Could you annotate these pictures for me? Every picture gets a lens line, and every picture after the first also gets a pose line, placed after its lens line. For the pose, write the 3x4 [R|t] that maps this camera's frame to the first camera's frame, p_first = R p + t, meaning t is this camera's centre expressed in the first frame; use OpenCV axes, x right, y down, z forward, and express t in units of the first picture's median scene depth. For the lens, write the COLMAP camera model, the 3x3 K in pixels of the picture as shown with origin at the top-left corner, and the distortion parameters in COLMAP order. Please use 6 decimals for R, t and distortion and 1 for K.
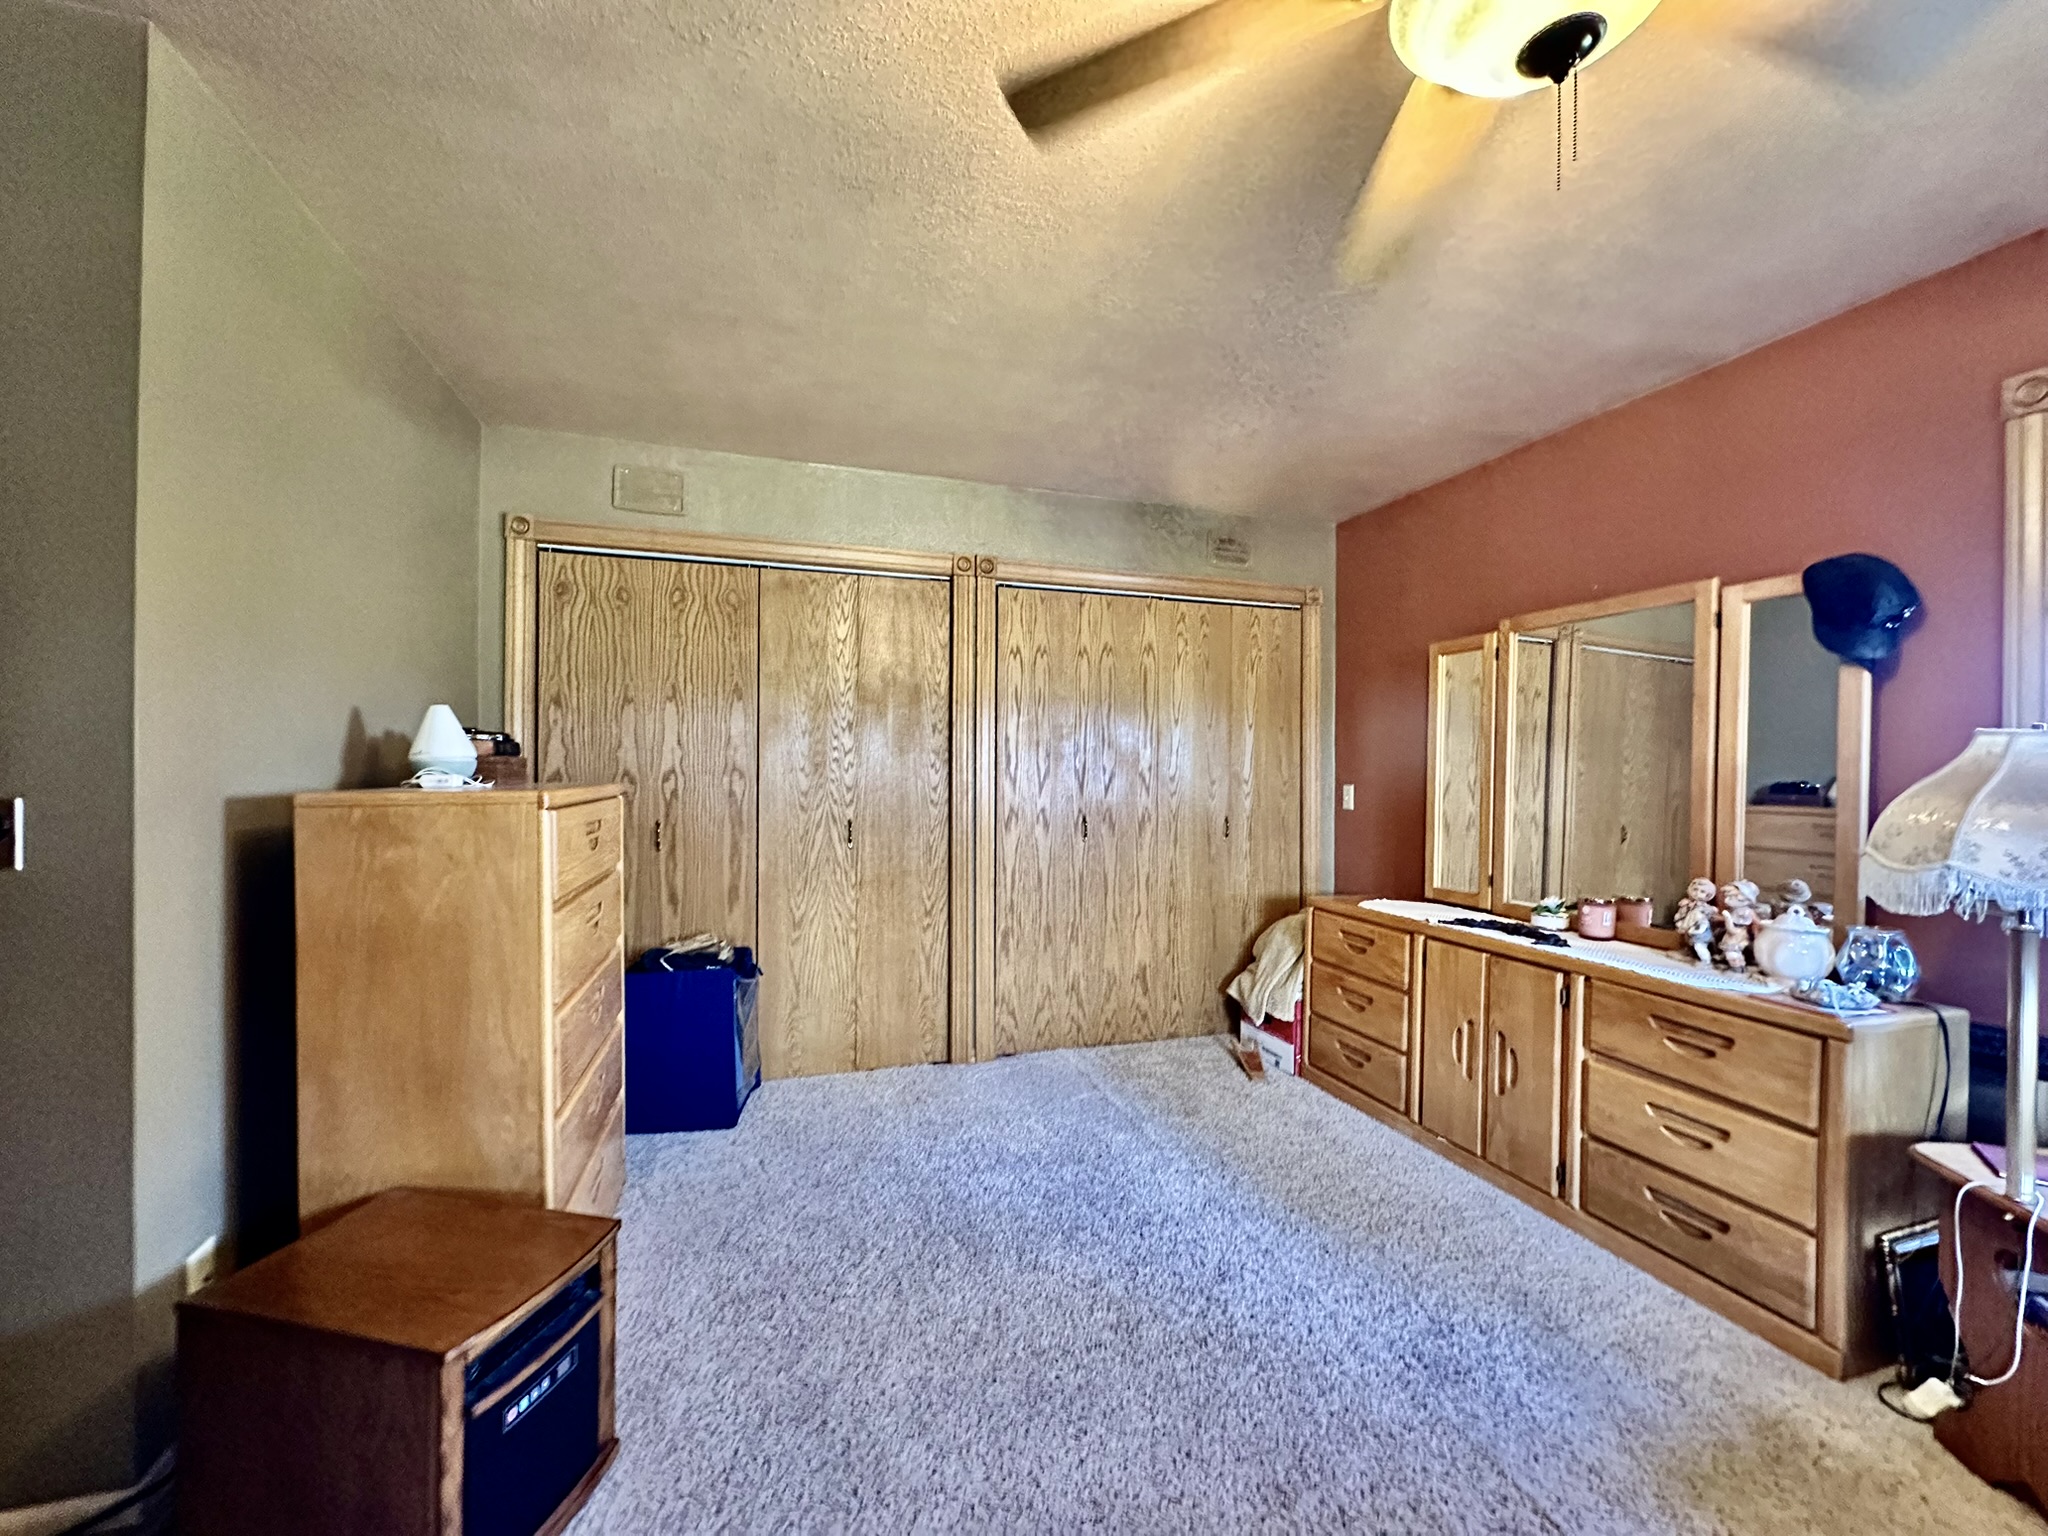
lens RADIAL K [[824.5, 0, 1022.9], [0, 824.5, 773.0], [0, 0, 1]] dist [-0.008071, 0.001438]
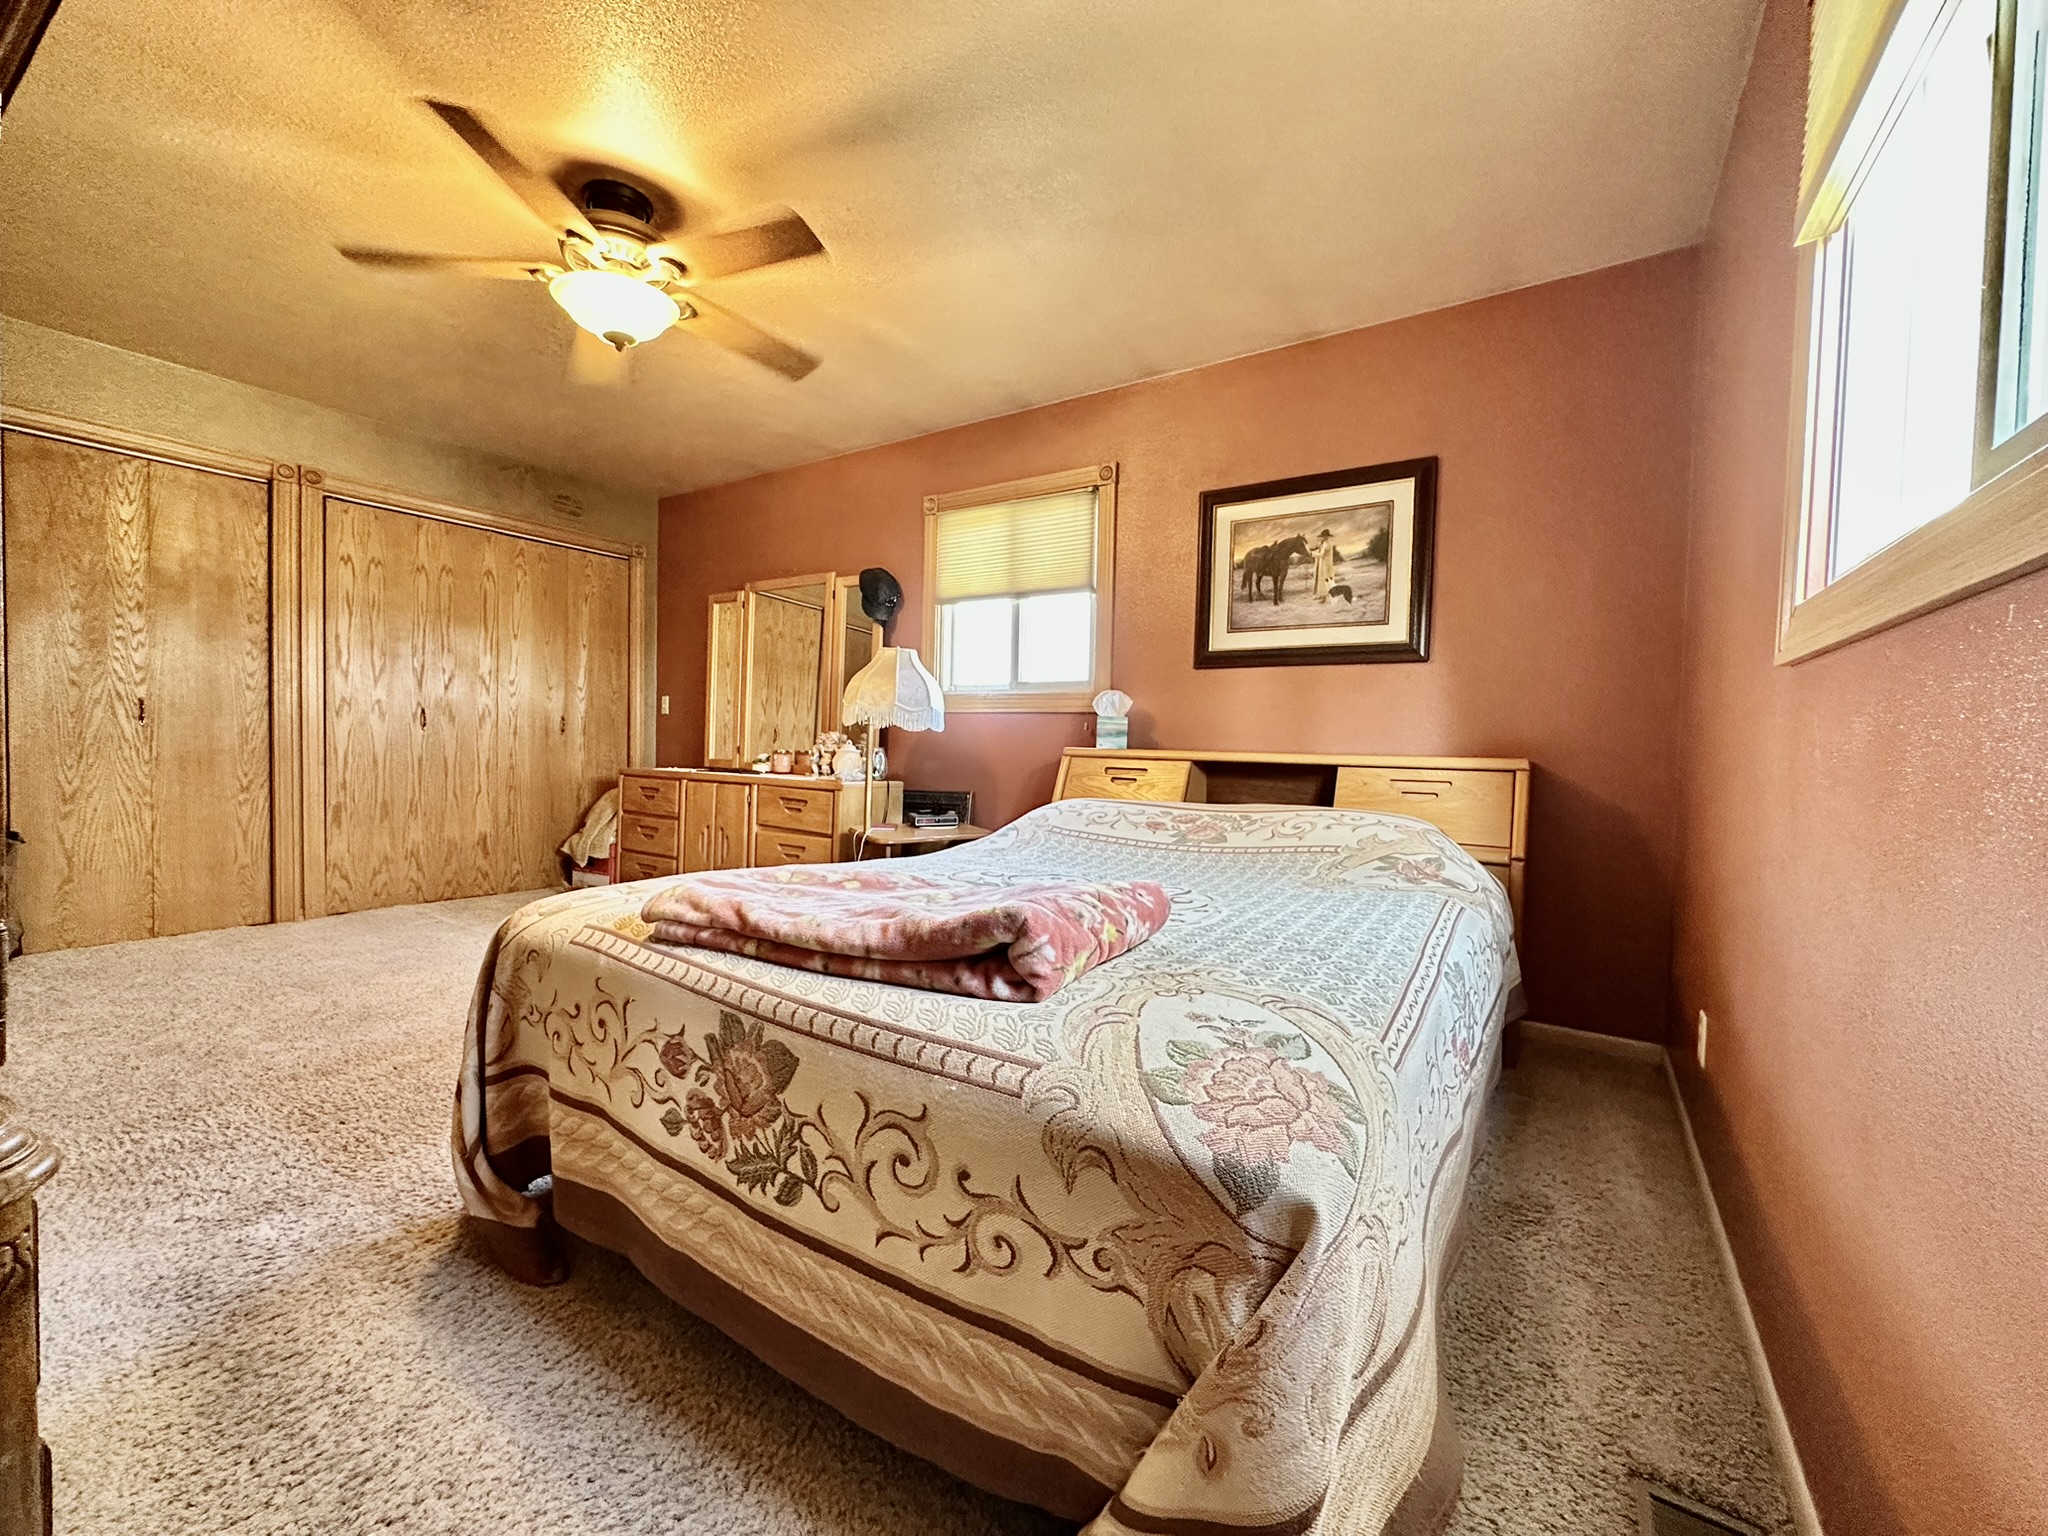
lens RADIAL K [[824.5, 0, 1029.3], [0, 824.5, 768.2], [0, 0, 1]] dist [-0.008071, 0.001438]
pose [[0.775776, -0.007187, 0.630968, 0.005928], [-0.015849, 0.999398, 0.030870, 0.091191], [-0.630810, -0.033948, 0.775195, -0.479869]]
